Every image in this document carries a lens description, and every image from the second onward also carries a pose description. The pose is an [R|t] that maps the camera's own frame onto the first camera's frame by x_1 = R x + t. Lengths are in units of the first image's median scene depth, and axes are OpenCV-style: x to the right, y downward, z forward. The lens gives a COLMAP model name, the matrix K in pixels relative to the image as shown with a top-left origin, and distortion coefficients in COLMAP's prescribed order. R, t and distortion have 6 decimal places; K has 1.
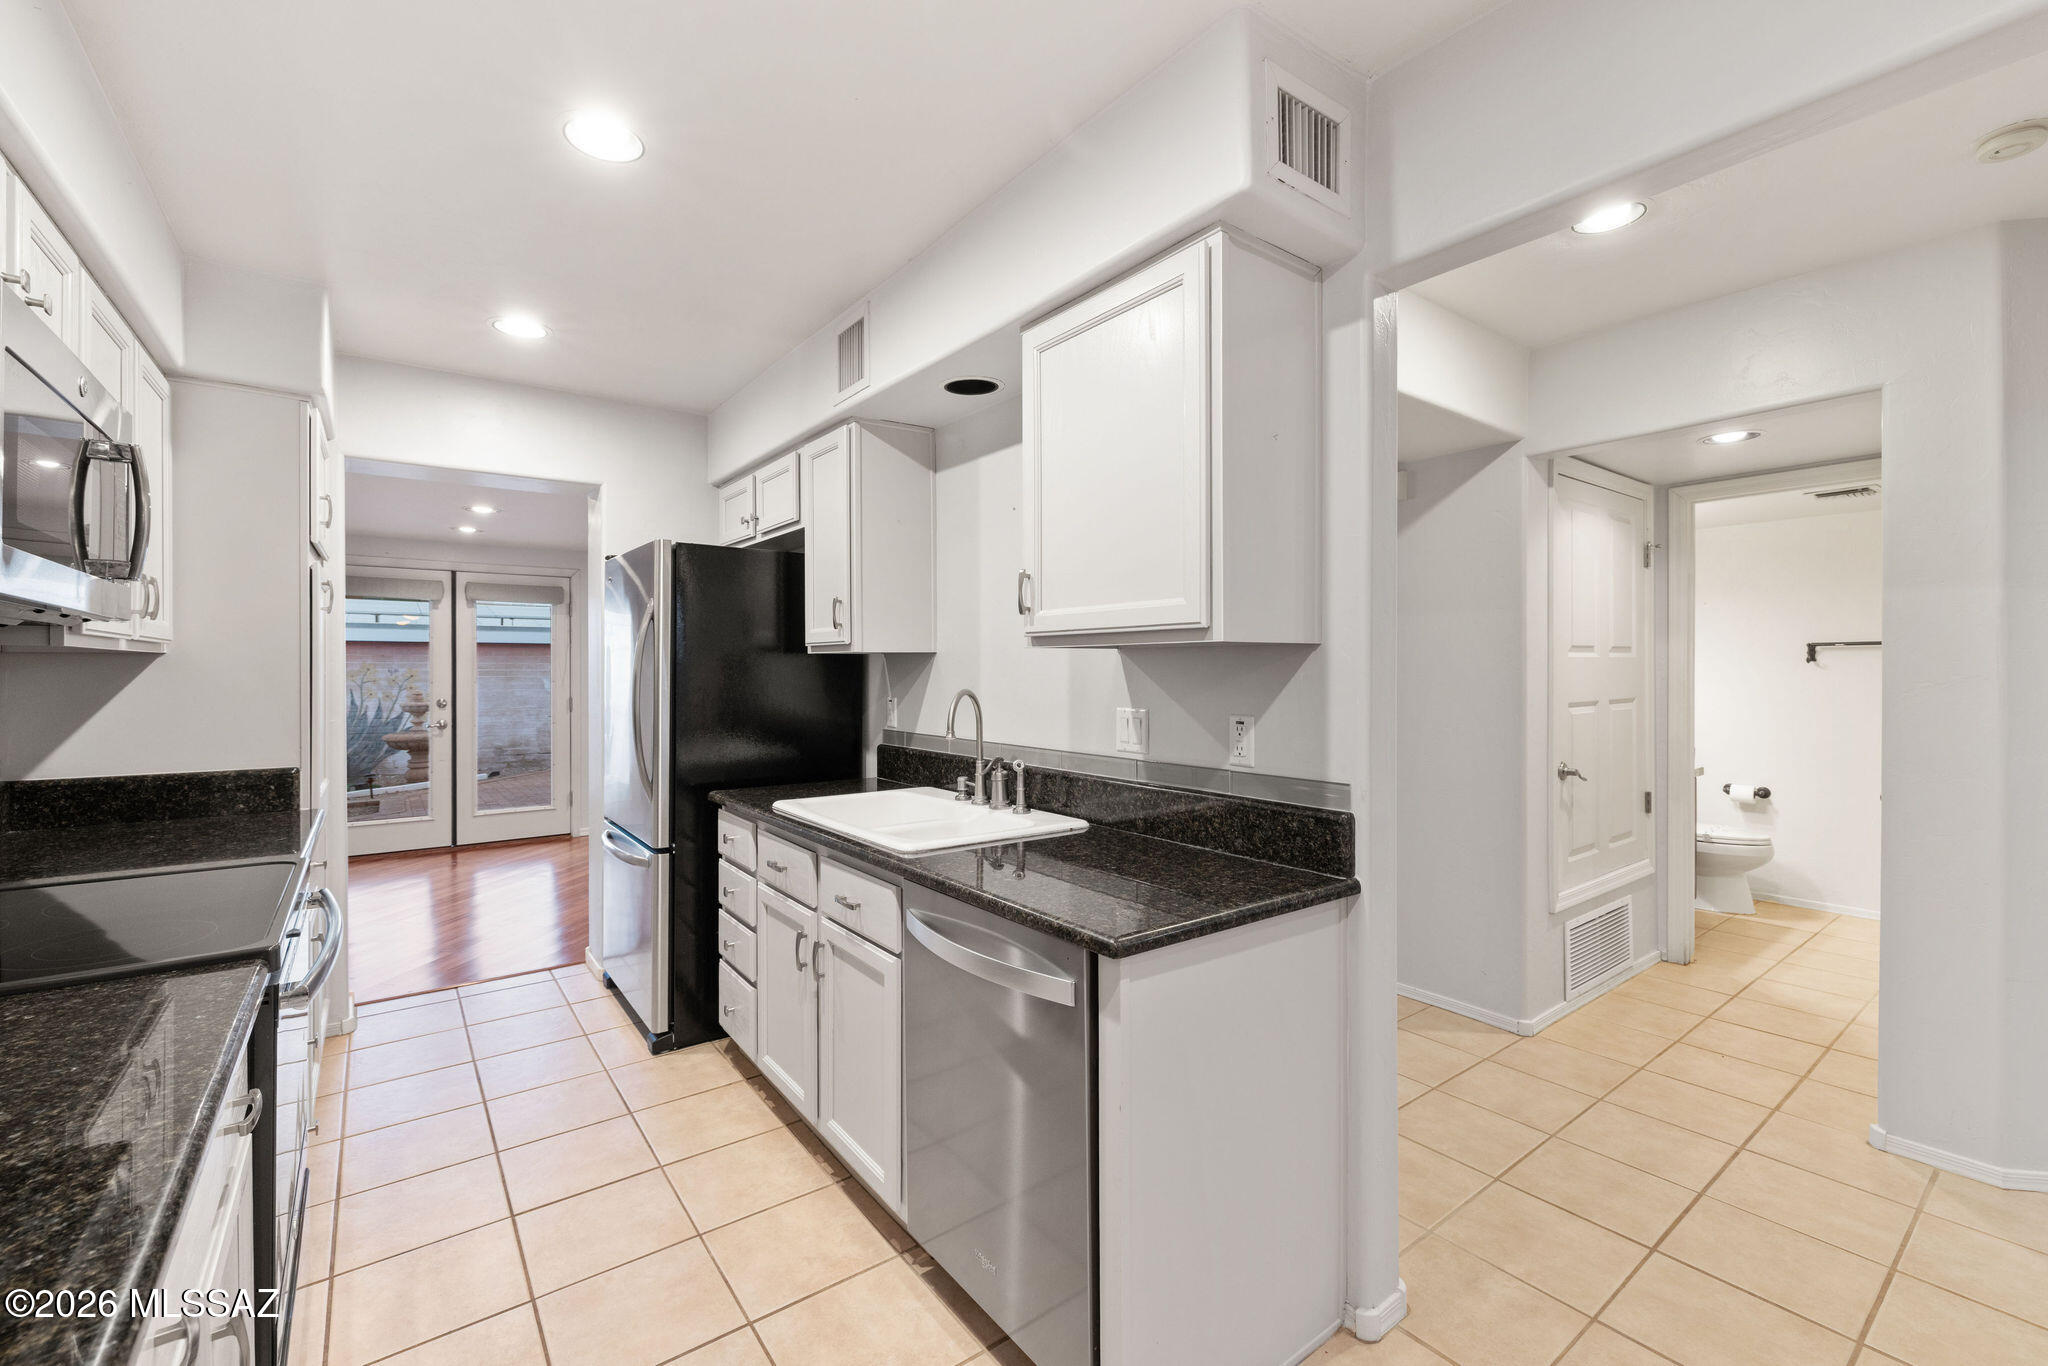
lens RADIAL K [[864.5, 0, 1024.0], [0, 864.5, 683.0], [0, 0, 1]] dist [0.000181, 0.000030]
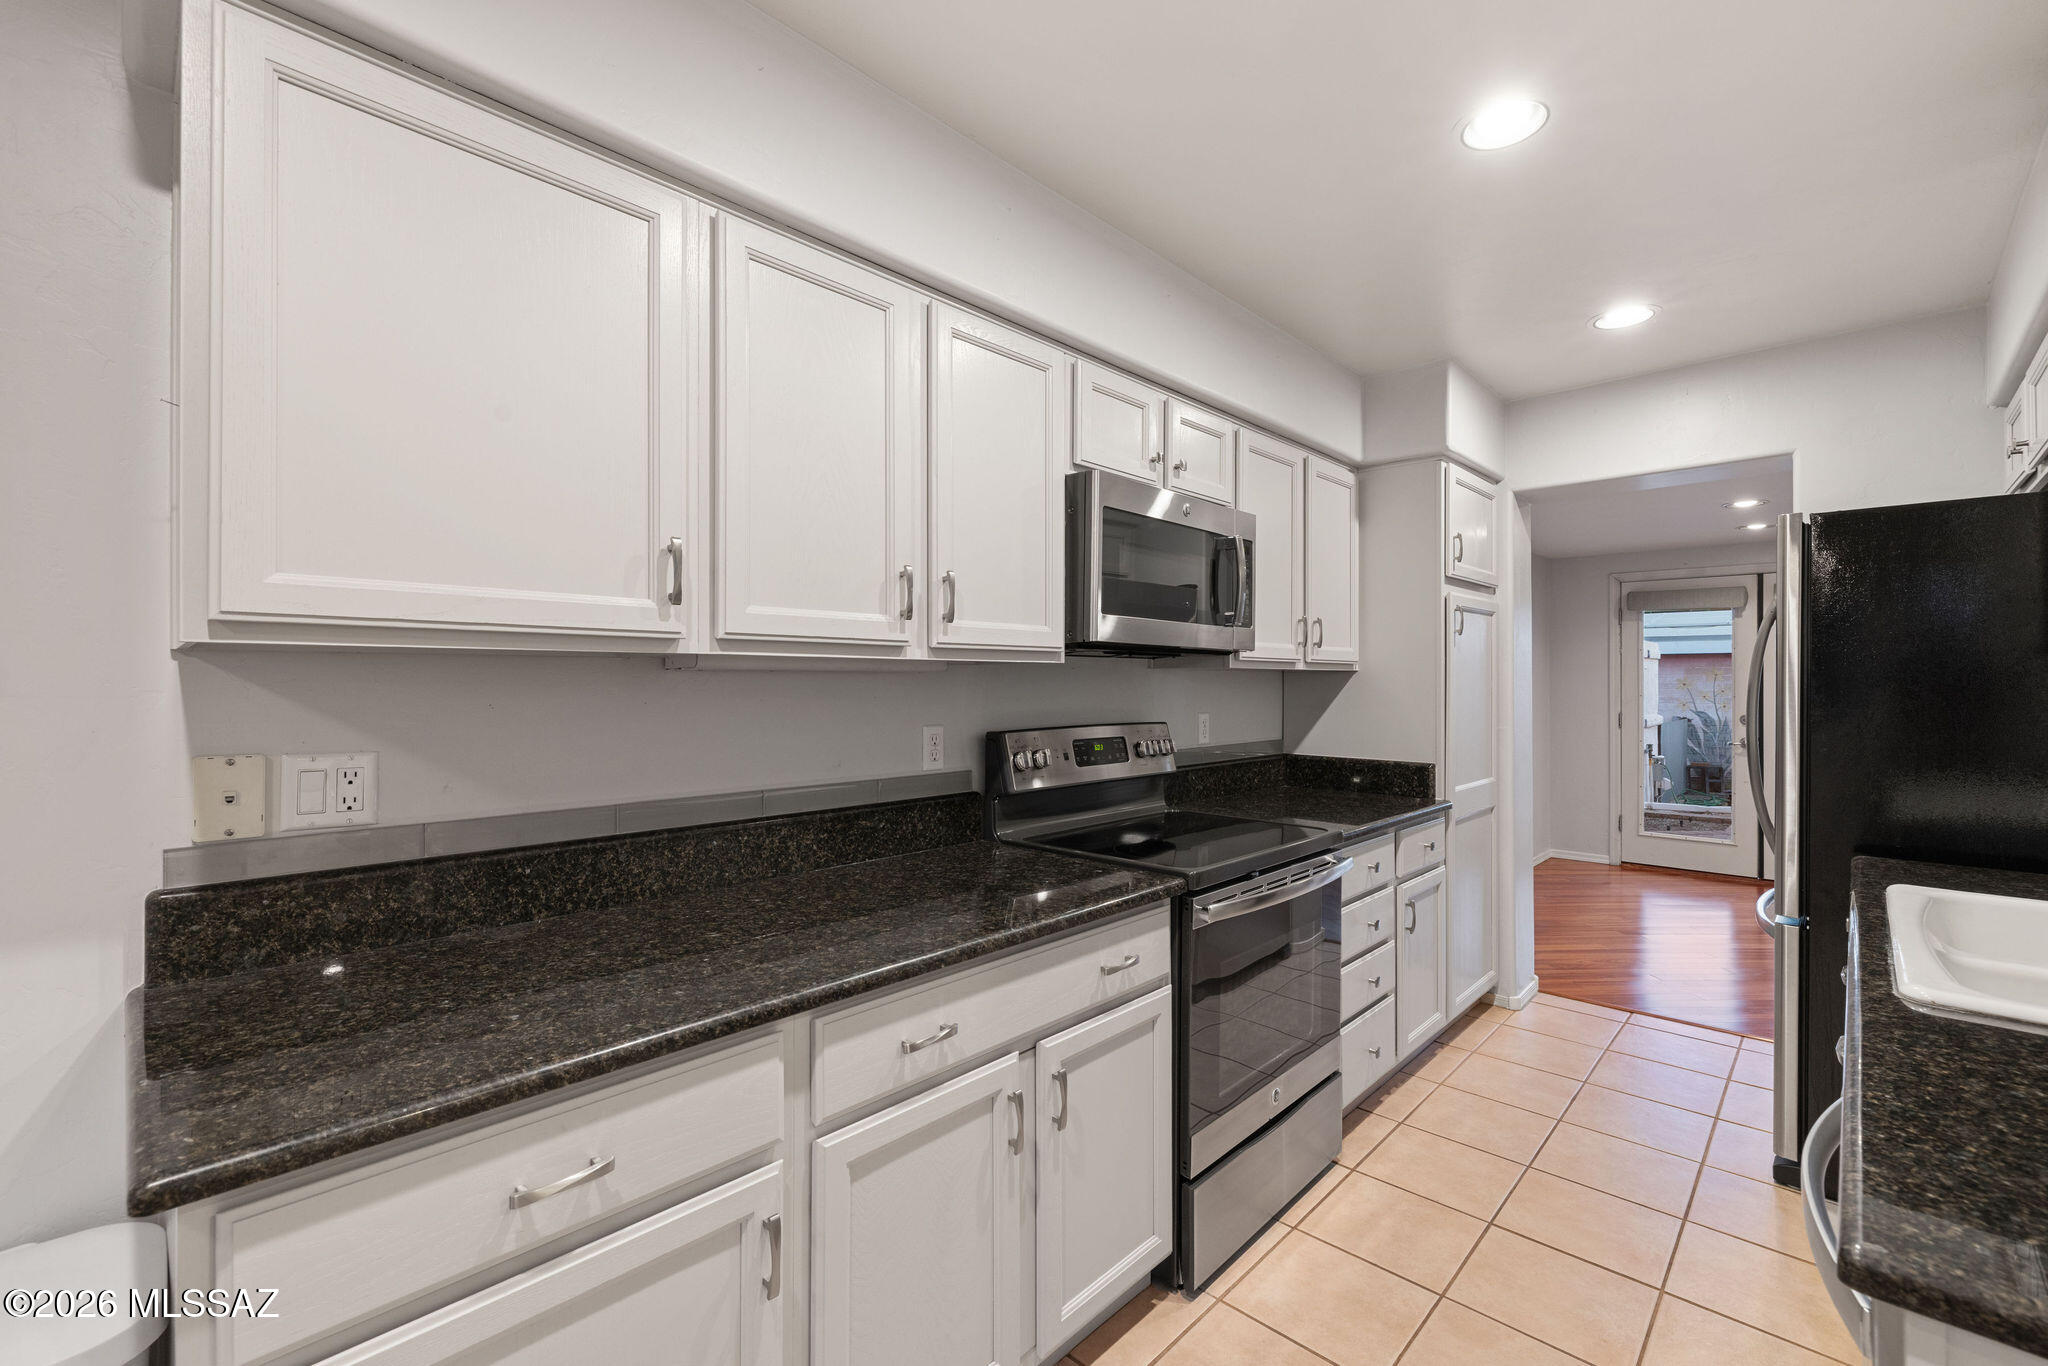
lens RADIAL K [[864.5, 0, 1024.0], [0, 864.5, 683.0], [0, 0, 1]] dist [0.000181, 0.000030]
pose [[0.158051, -0.001582, -0.987430, 0.237784], [-0.013769, 0.999898, -0.003806, -0.002574], [0.987335, 0.014197, 0.158013, 0.217145]]
